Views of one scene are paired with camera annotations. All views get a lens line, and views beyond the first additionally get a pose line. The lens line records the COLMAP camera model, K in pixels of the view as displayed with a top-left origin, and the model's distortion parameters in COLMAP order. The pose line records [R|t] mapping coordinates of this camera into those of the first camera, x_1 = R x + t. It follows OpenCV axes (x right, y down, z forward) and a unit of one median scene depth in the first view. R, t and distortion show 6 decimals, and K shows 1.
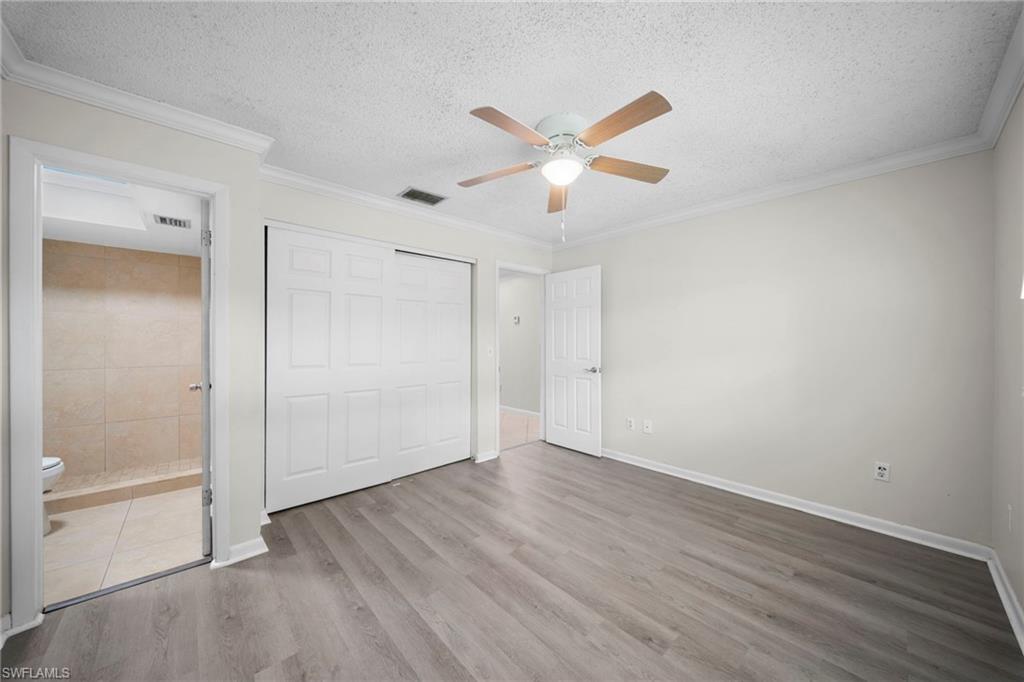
lens RADIAL K [[359.2, 0, 512.0], [0, 359.2, 341.0], [0, 0, 1]] dist [-0.000779, -0.000108]
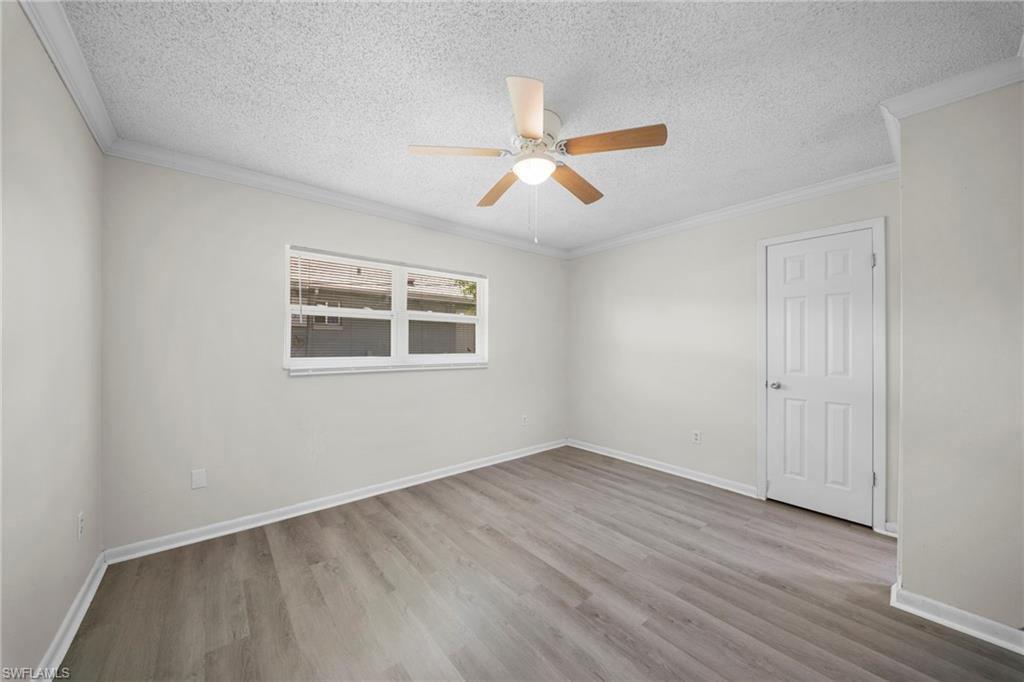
lens RADIAL K [[359.2, 0, 512.0], [0, 359.2, 341.0], [0, 0, 1]] dist [-0.000779, -0.000108]
pose [[-0.999201, -0.002299, 0.039901, 0.167269], [-0.002956, 0.999861, -0.016409, 0.001934], [-0.039857, -0.016514, -0.999069, 2.082018]]
